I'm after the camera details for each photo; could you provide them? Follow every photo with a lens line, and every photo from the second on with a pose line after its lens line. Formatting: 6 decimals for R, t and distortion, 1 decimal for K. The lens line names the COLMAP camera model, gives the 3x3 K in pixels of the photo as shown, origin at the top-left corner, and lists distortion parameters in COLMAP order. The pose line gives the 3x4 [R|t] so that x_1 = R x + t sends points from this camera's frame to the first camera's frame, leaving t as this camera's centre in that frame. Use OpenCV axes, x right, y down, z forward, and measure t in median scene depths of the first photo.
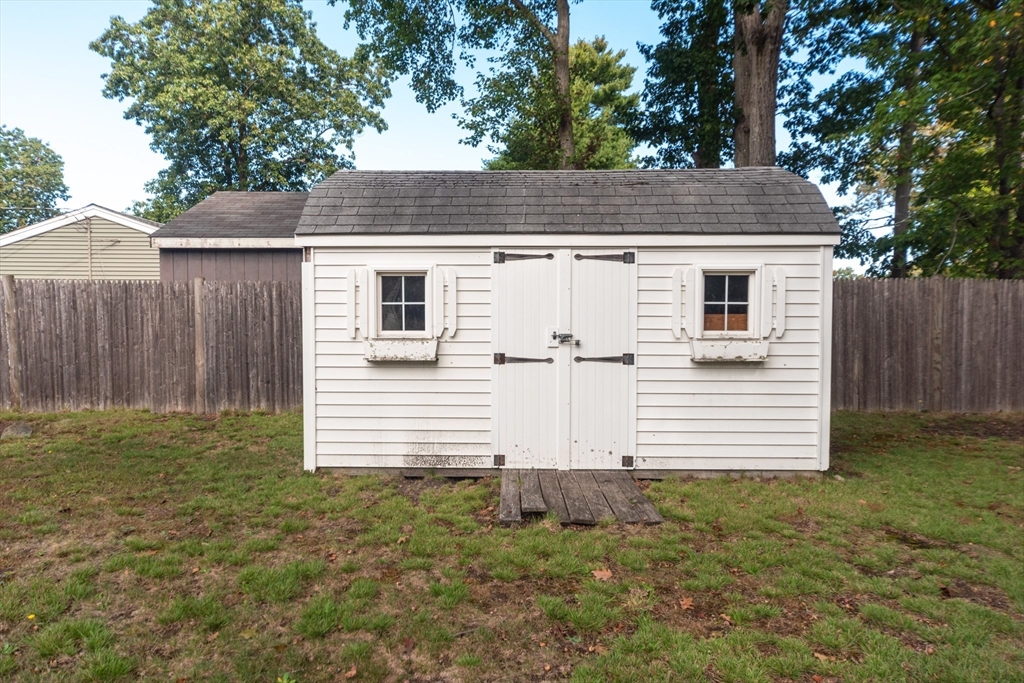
lens RADIAL K [[703.9, 0, 512.0], [0, 703.9, 341.5], [0, 0, 1]] dist [-0.000367, -0.000218]
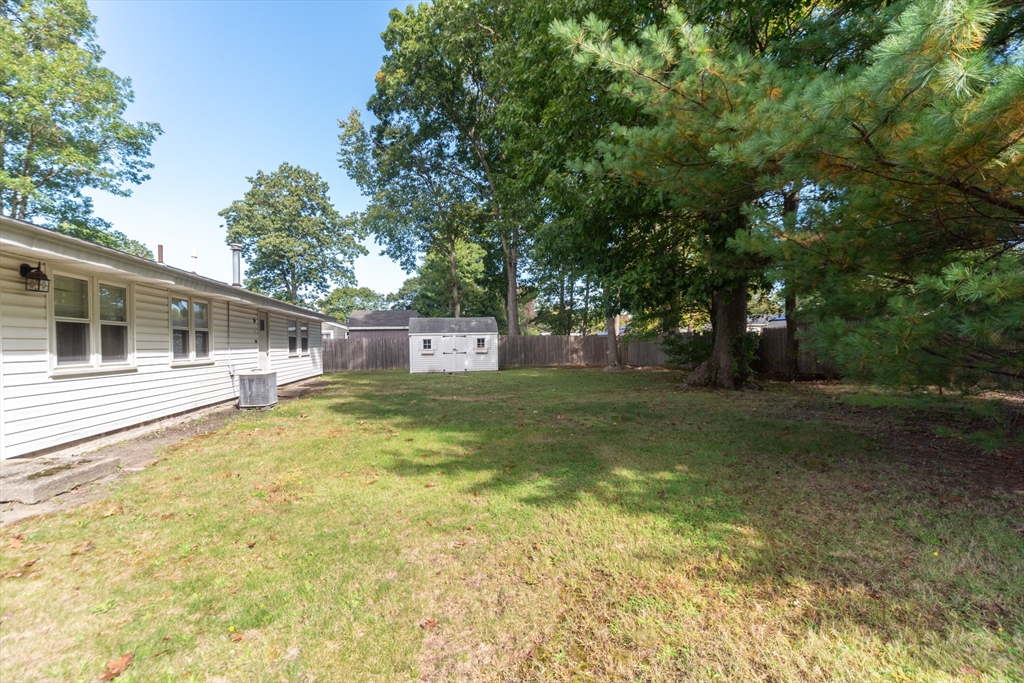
lens RADIAL K [[432.6, 0, 508.9], [0, 432.6, 349.2], [0, 0, 1]] dist [0.001632, -0.000662]
pose [[0.981327, -0.023907, 0.190857, -0.166849], [0.026548, 0.999584, -0.011295, 0.043242], [-0.190507, 0.016151, 0.981553, -2.566991]]
